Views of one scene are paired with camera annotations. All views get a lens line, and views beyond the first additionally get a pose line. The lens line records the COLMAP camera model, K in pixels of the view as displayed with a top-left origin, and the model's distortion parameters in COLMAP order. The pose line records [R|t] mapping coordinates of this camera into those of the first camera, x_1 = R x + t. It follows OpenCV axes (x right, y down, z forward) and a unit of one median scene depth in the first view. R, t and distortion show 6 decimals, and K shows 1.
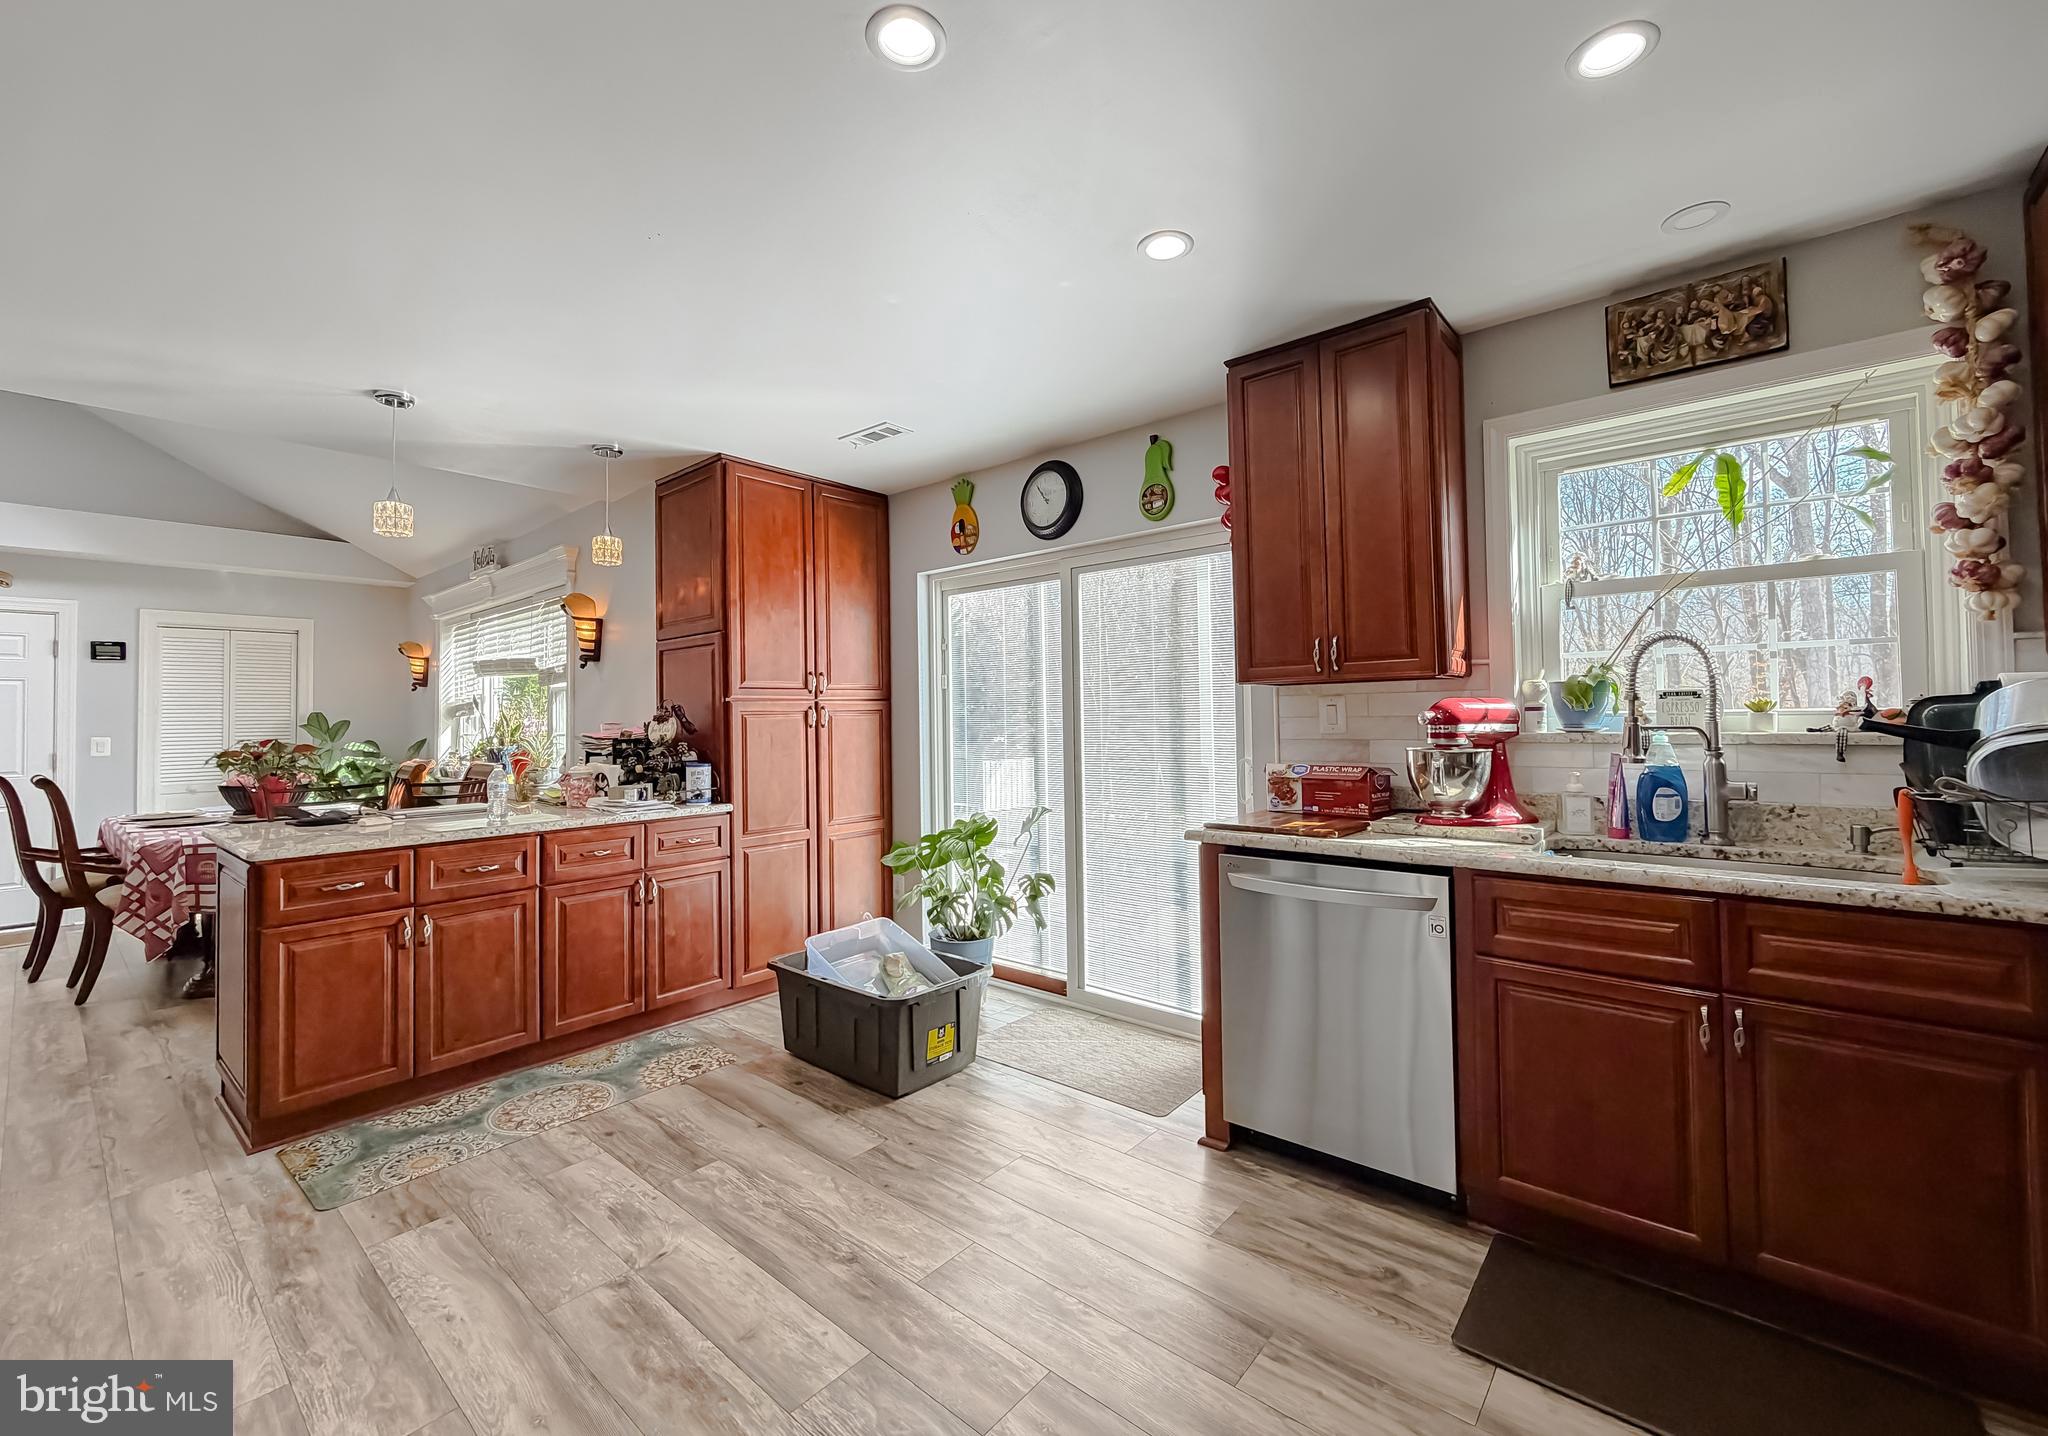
lens RADIAL K [[829.3, 0, 1015.7], [0, 829.3, 700.1], [0, 0, 1]] dist [-0.000415, -0.000198]
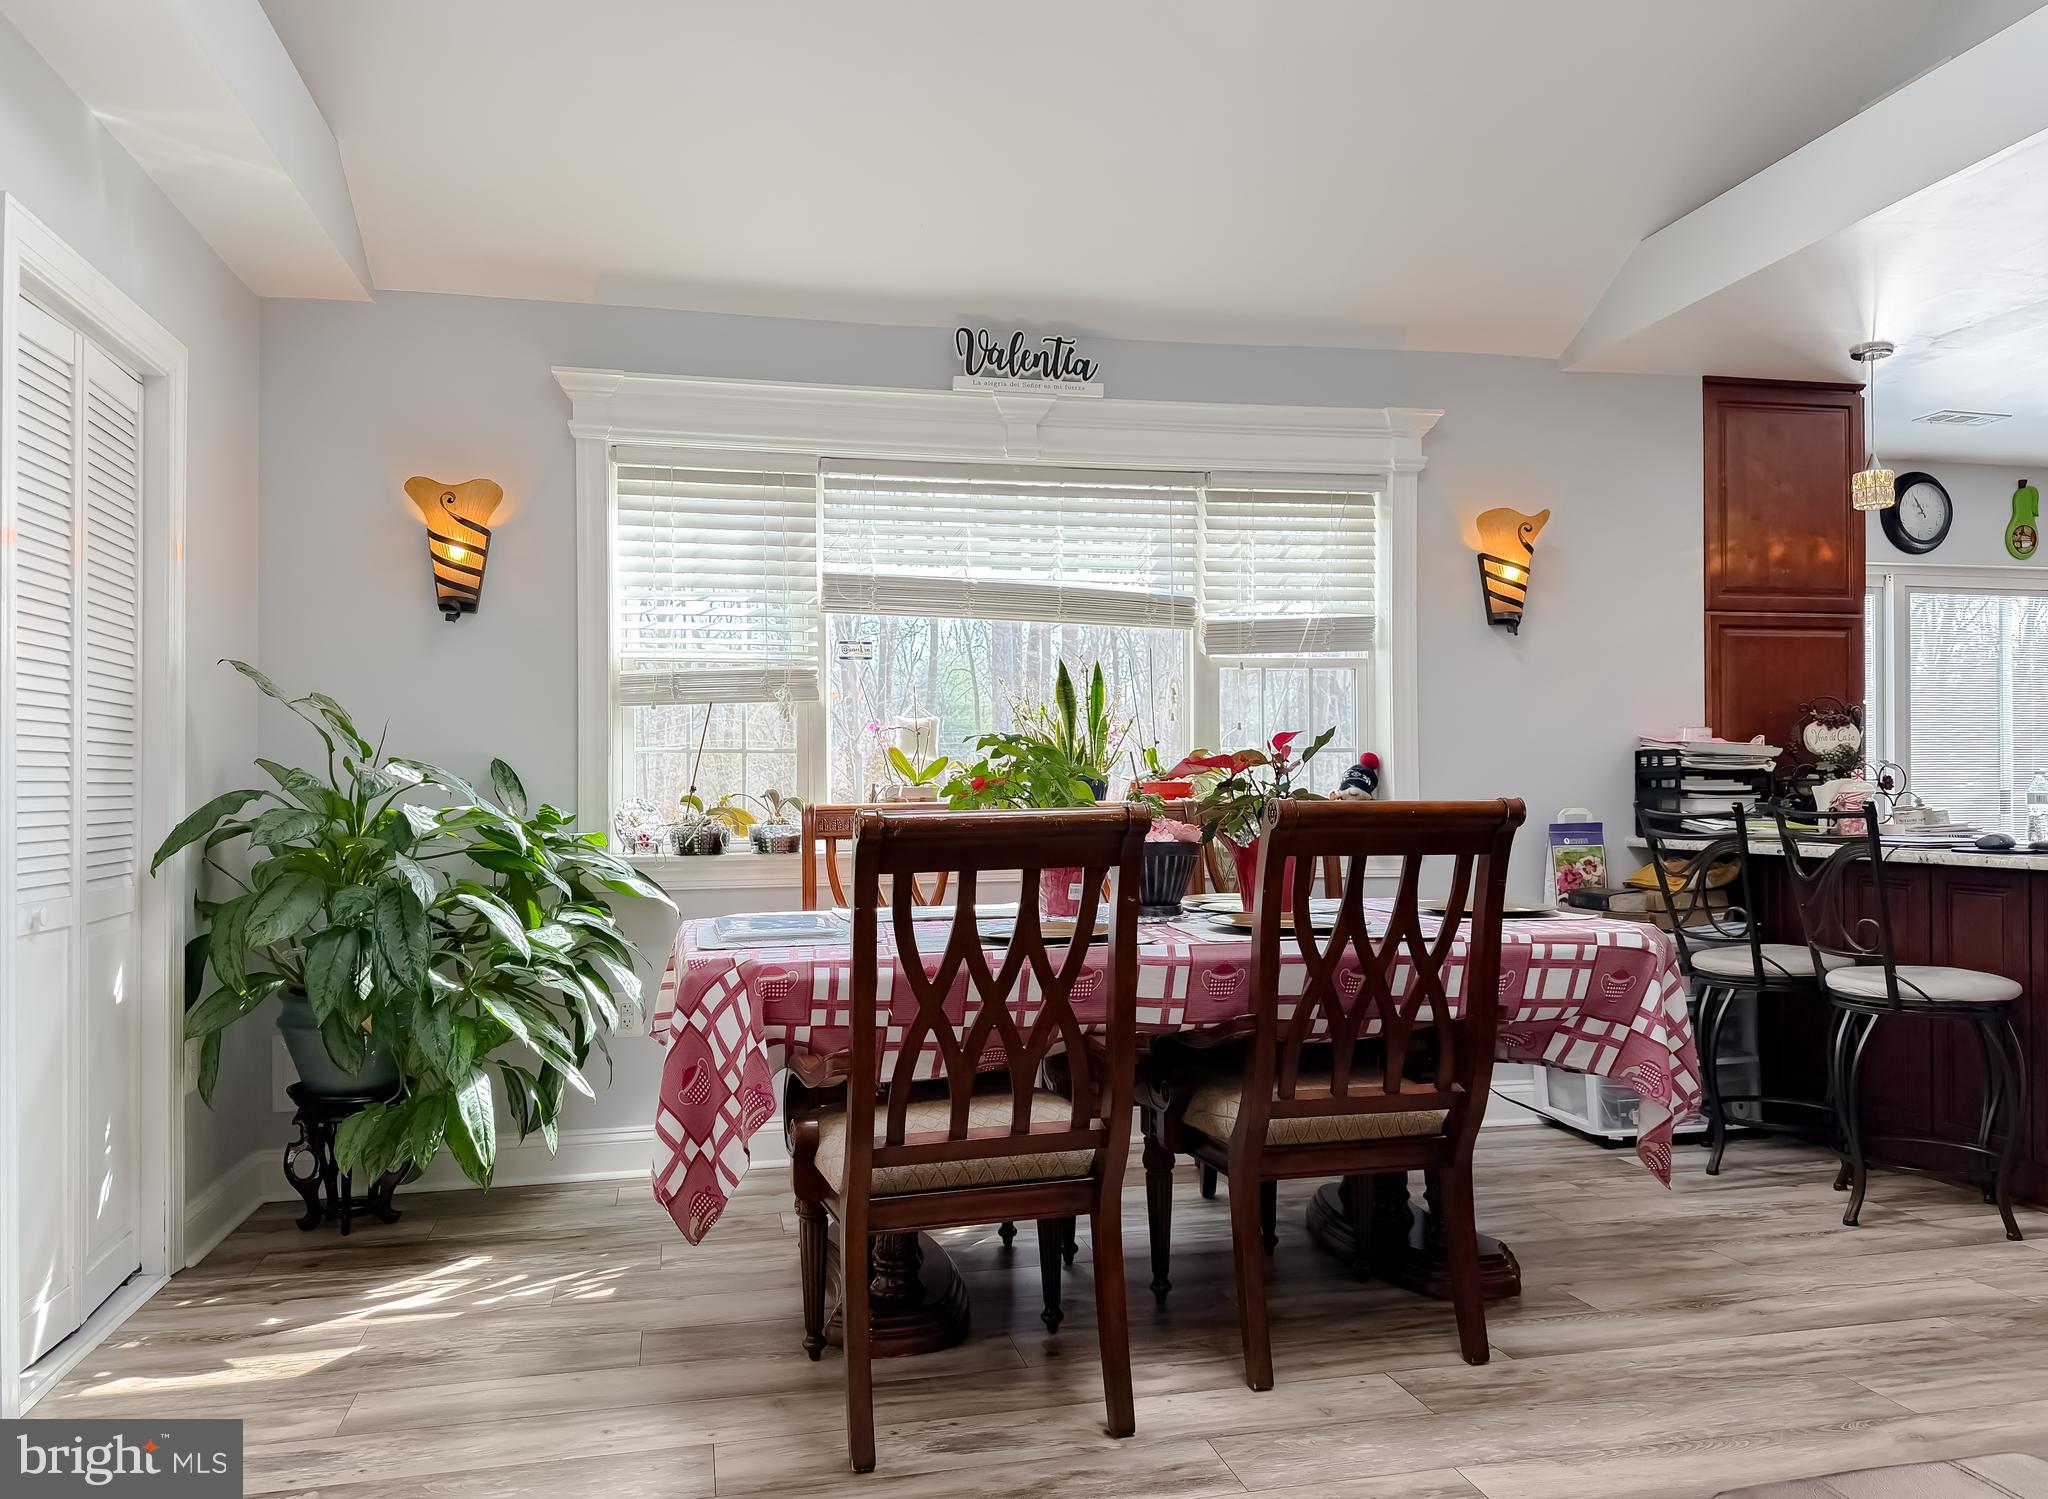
lens RADIAL K [[1472.2, 0, 1024.0], [0, 1472.2, 749.5], [0, 0, 1]] dist [-0.002340, -0.000387]
pose [[0.598748, 0.029288, 0.800402, -2.489732], [-0.020827, 0.999563, -0.020995, 0.116817], [-0.800667, -0.004099, 0.599096, 1.034482]]
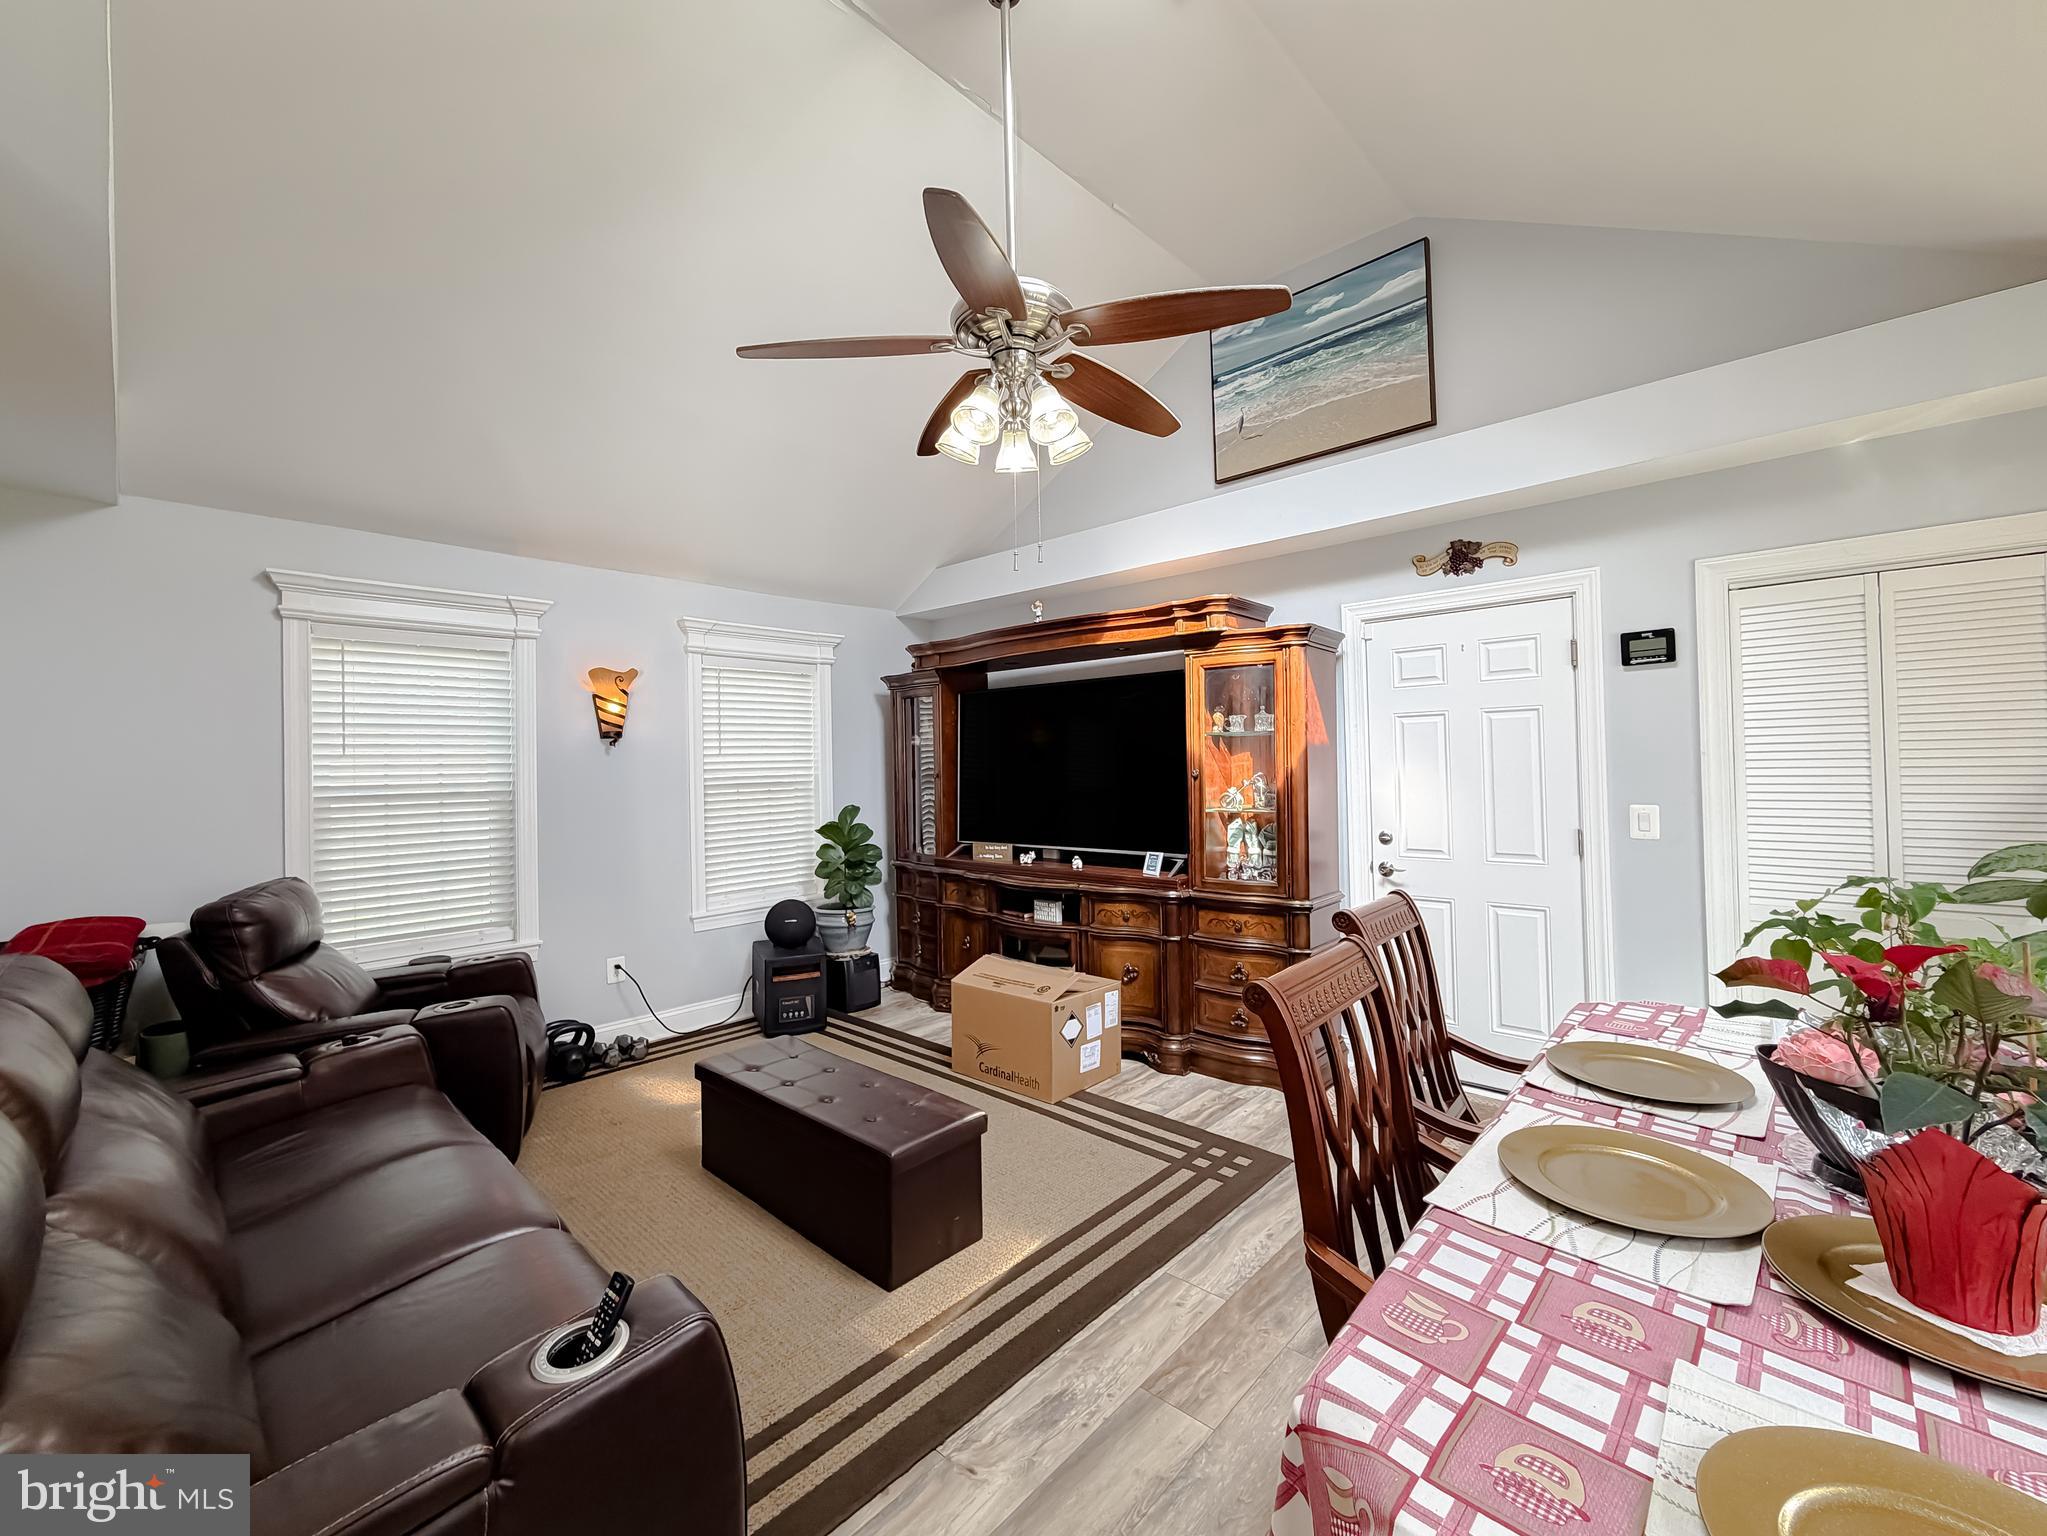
lens RADIAL K [[836.0, 0, 1027.5], [0, 836.0, 757.5], [0, 0, 1]] dist [-0.000106, 0.000069]
pose [[-0.037368, 0.006797, -0.999278, -1.072541], [0.043533, 0.999039, 0.005168, -0.015228], [0.998353, -0.043308, -0.037628, 1.237291]]
